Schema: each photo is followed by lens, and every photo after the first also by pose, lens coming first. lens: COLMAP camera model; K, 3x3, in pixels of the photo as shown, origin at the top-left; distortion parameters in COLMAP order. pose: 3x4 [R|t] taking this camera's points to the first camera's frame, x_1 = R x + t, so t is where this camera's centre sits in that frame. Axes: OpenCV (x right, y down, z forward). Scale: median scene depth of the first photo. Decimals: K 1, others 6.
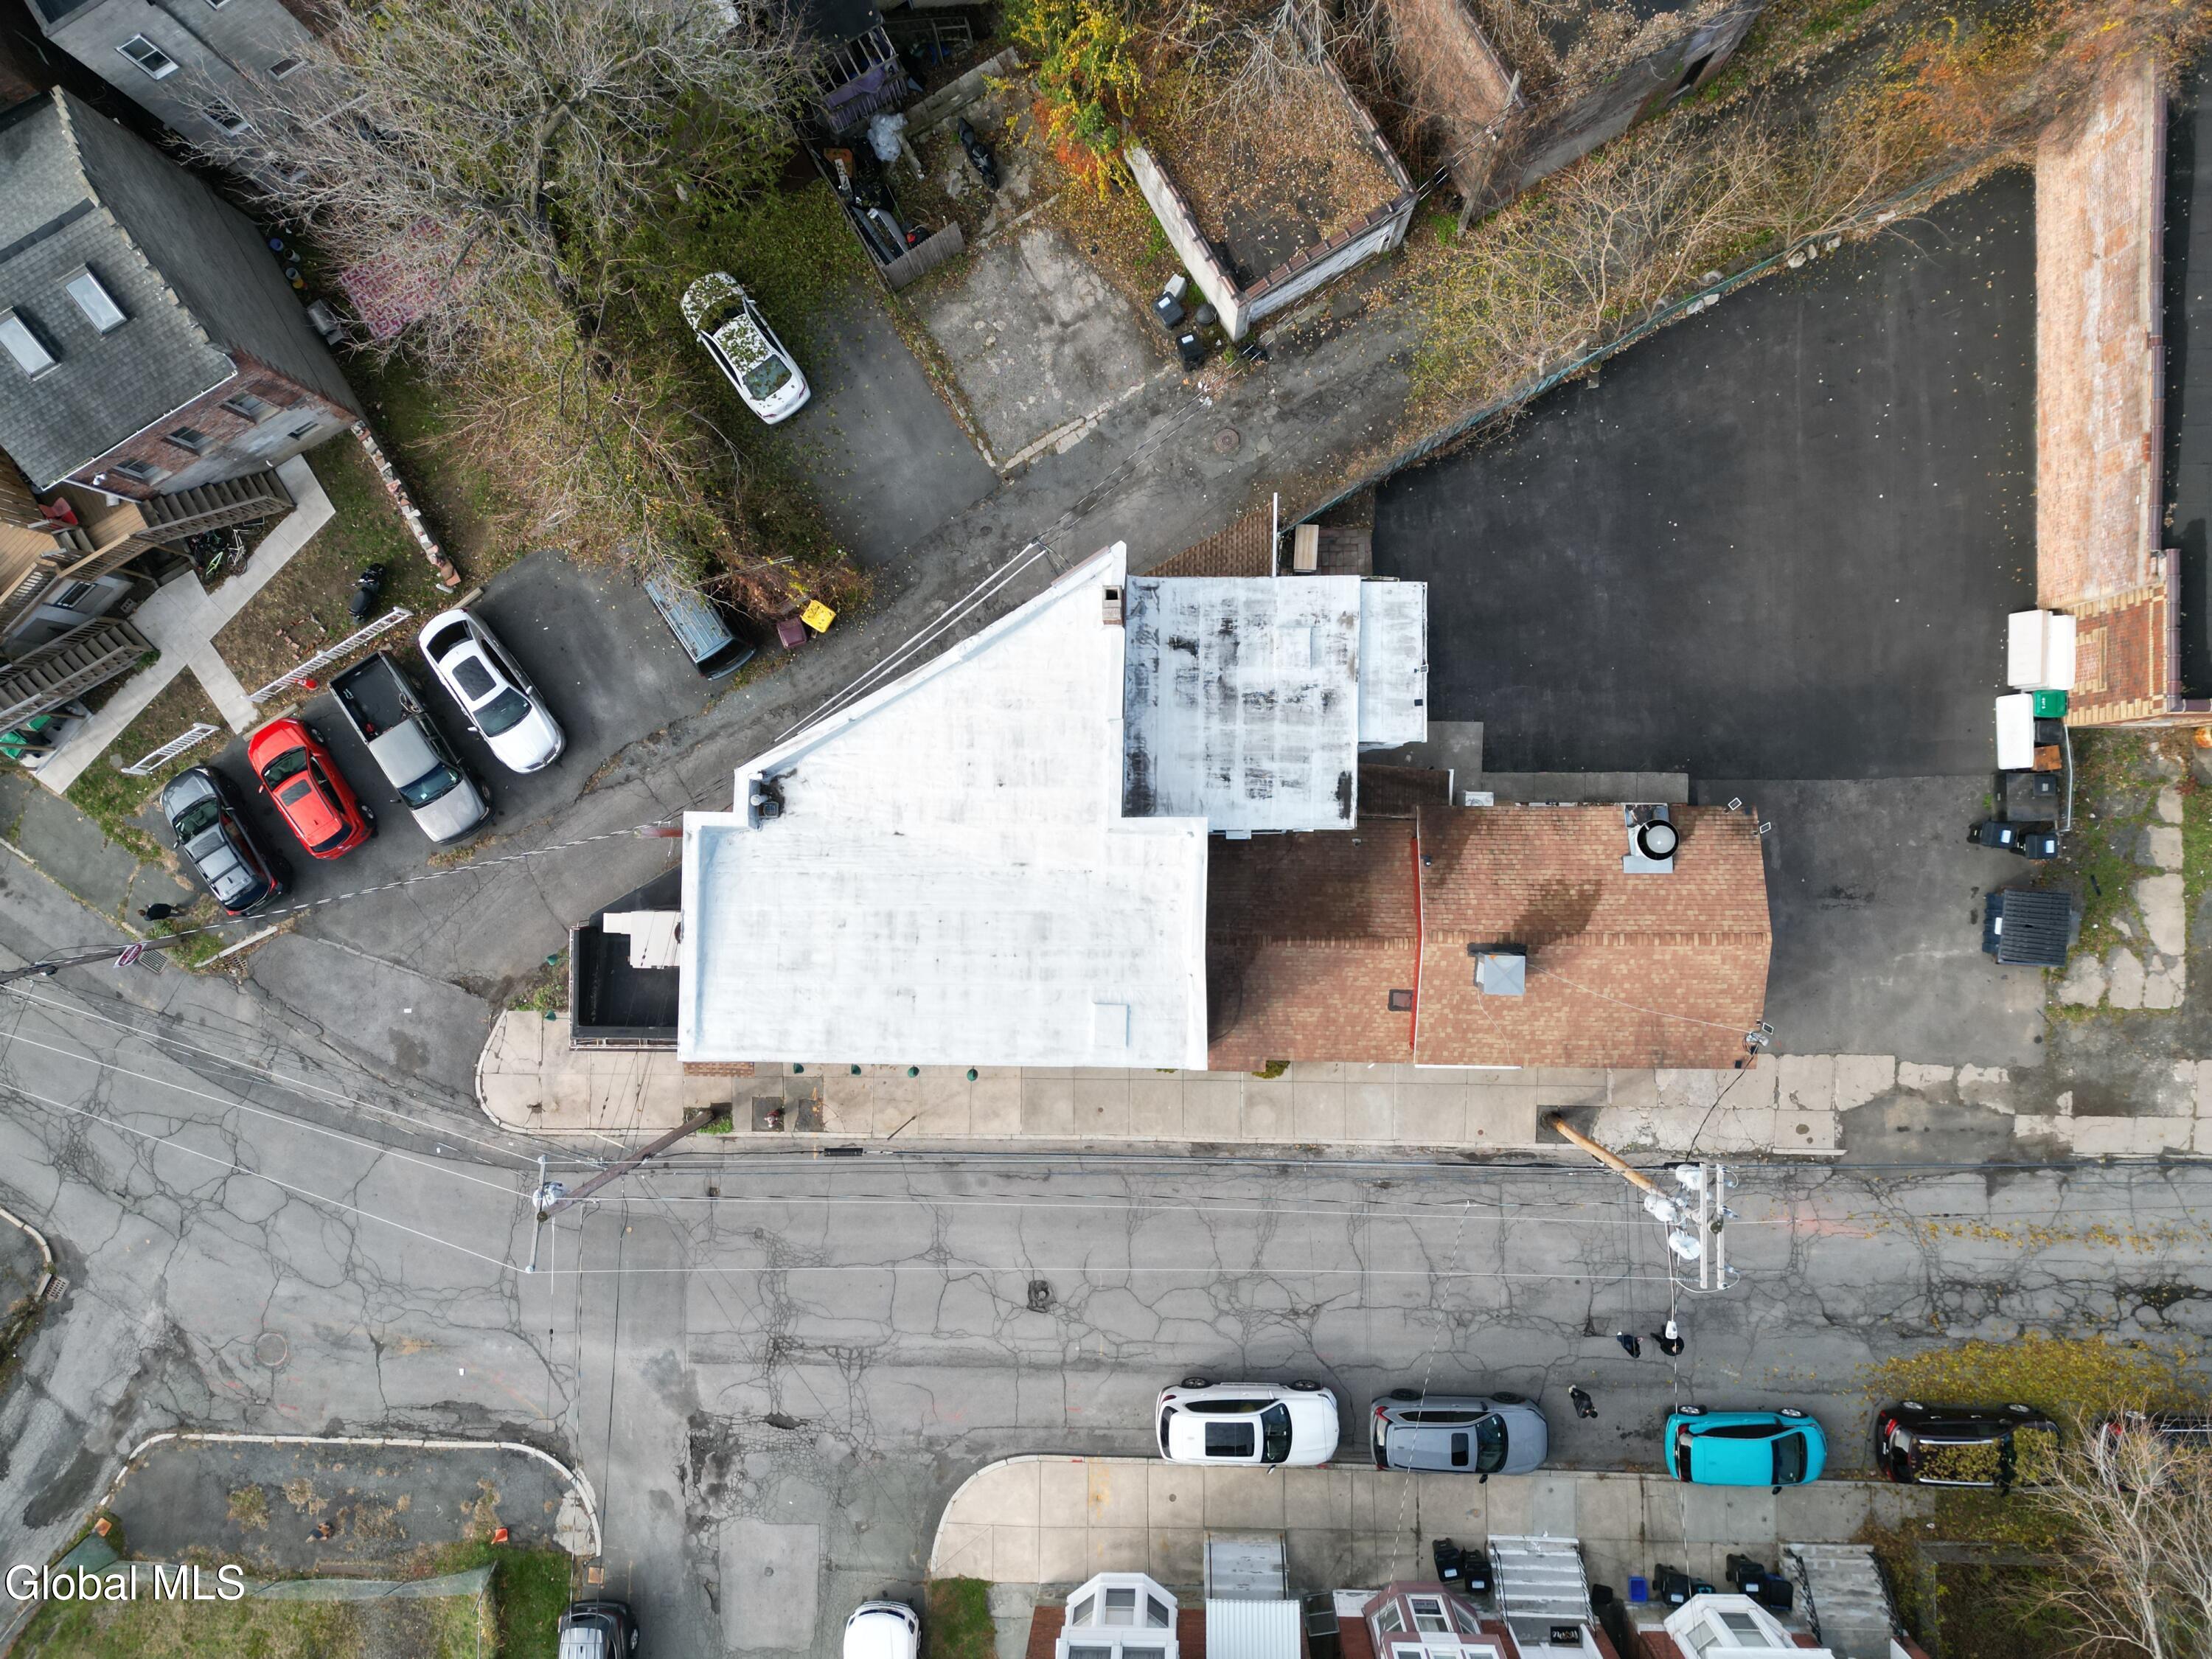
lens RADIAL K [[1547.0, 0, 1104.2], [0, 1547.0, 833.5], [0, 0, 1]] dist [0.081179, -0.081308]
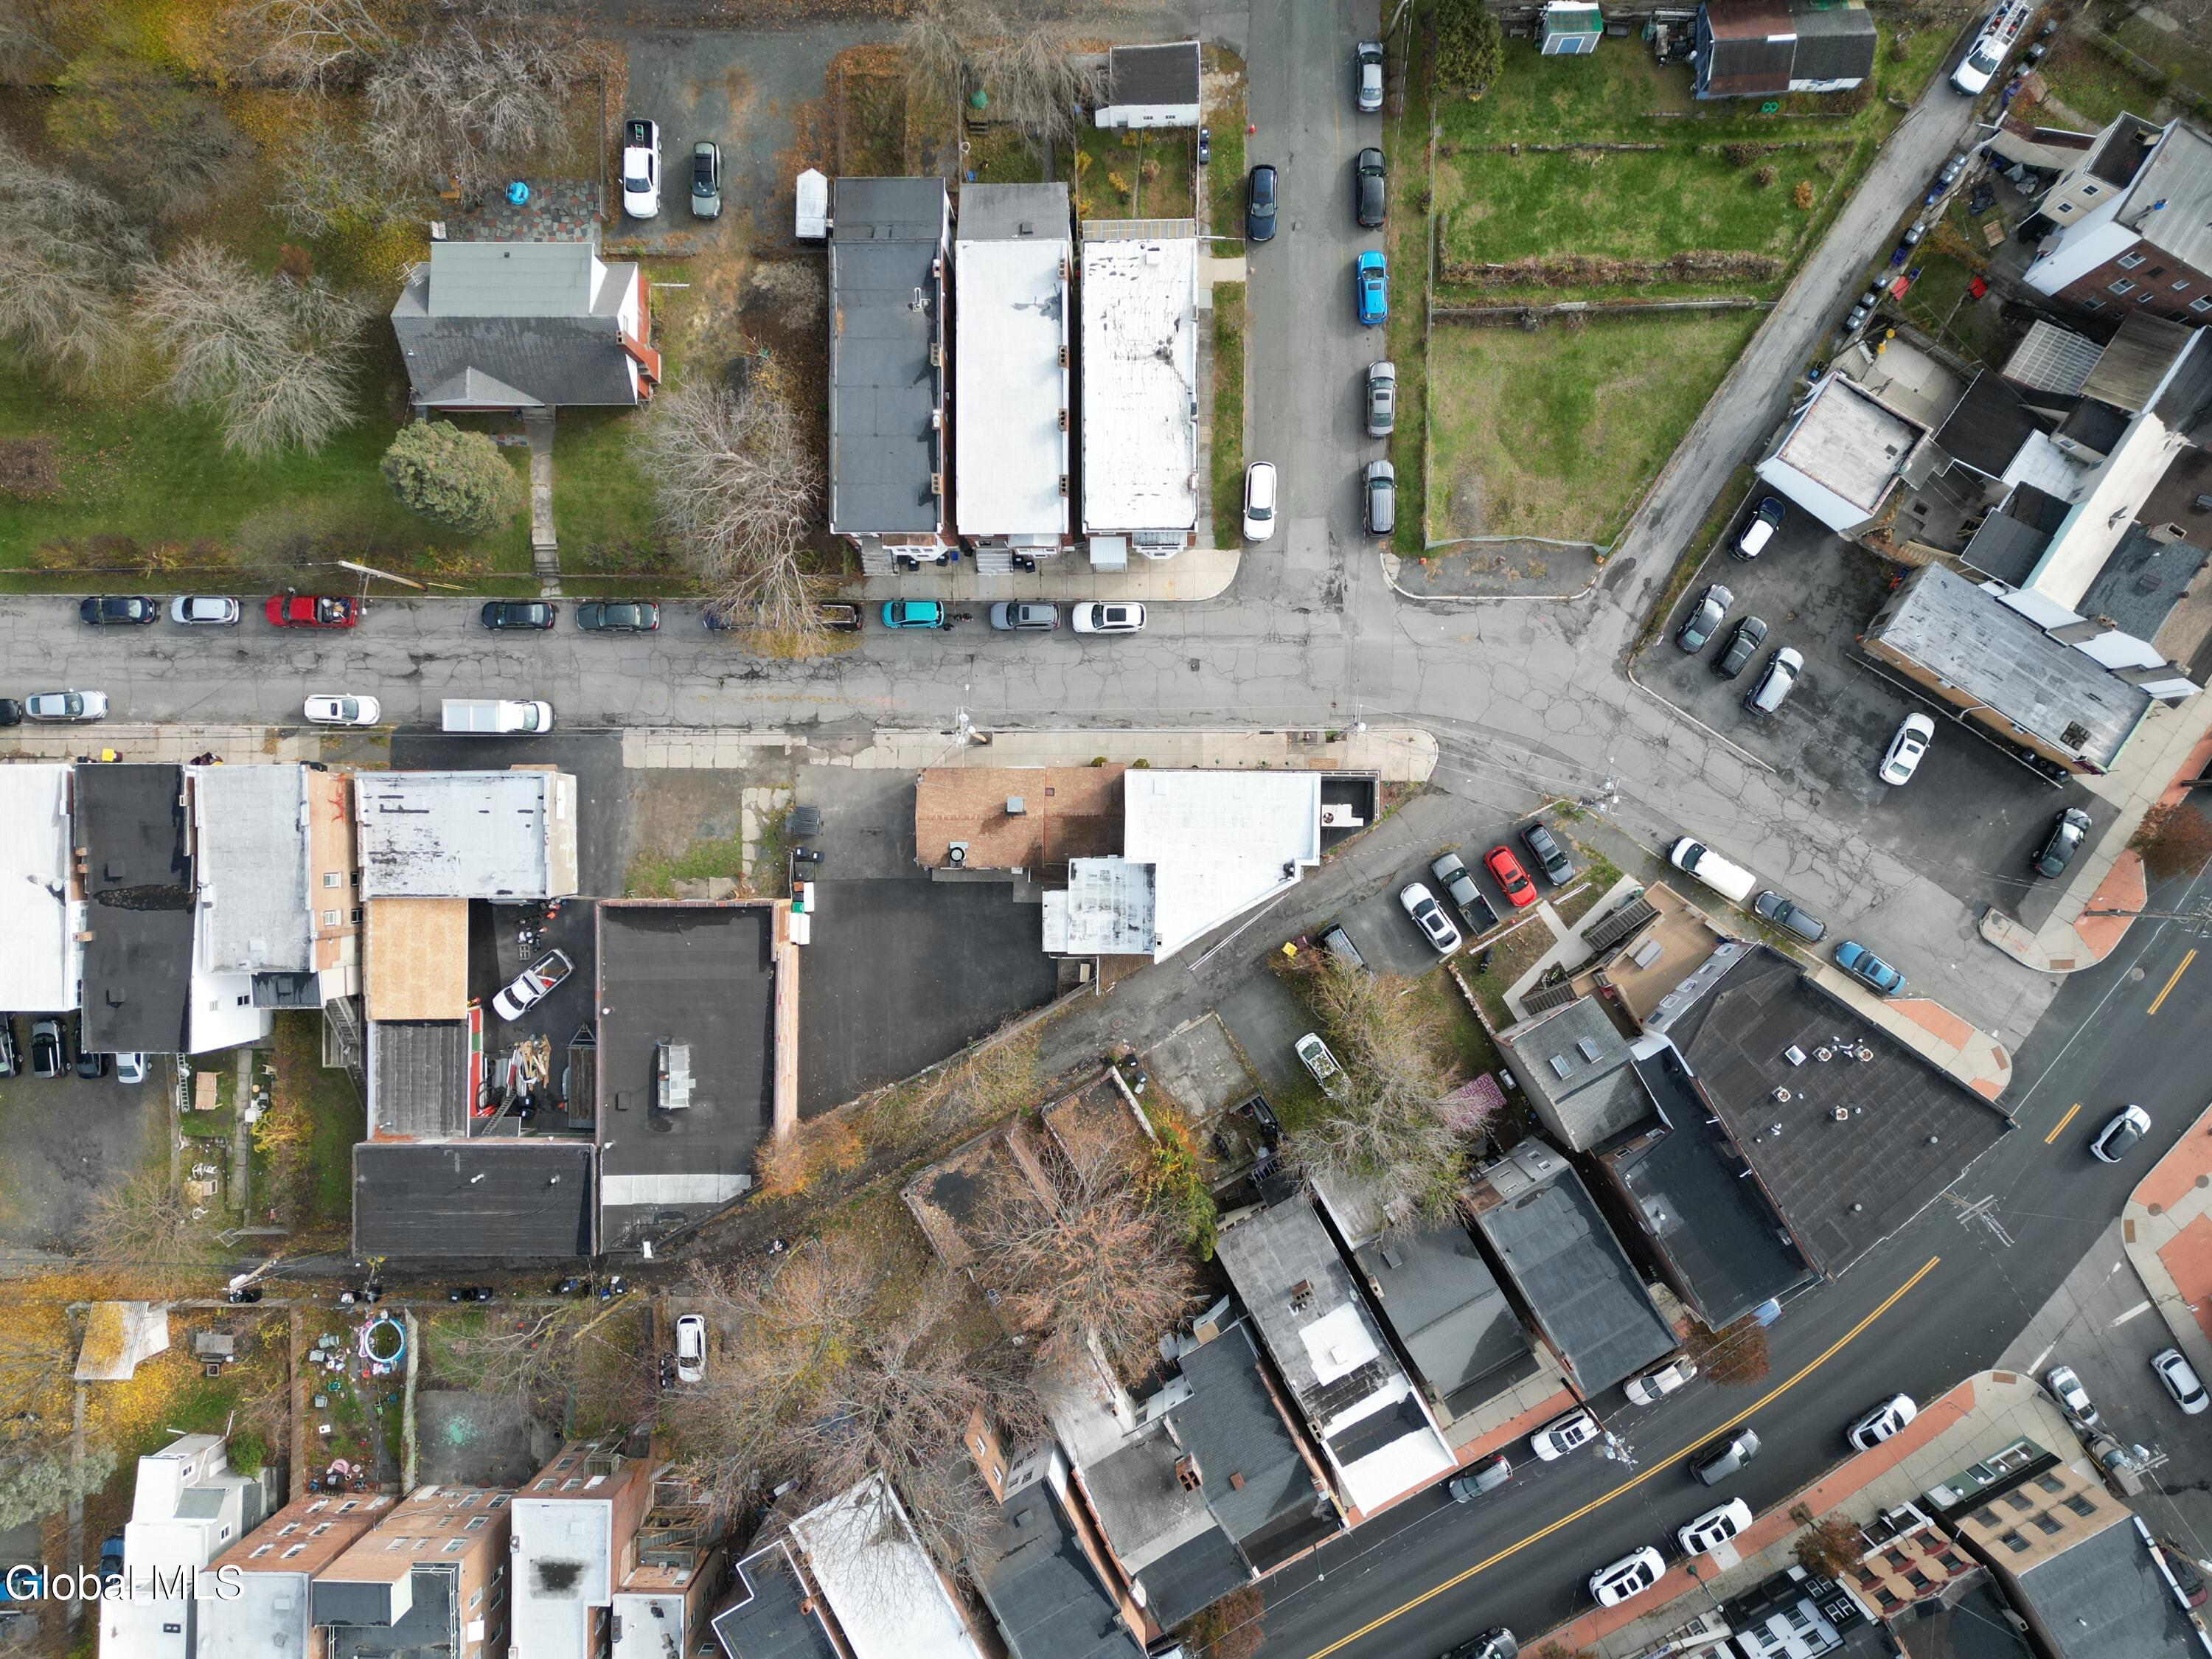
lens RADIAL K [[1547.0, 0, 1104.2], [0, 1547.0, 833.5], [0, 0, 1]] dist [0.081179, -0.081308]
pose [[-0.996707, 0.000779, 0.081082, -0.095924], [0.000433, -0.999888, 0.014928, 0.000351], [0.081085, 0.014914, 0.996596, -1.395961]]
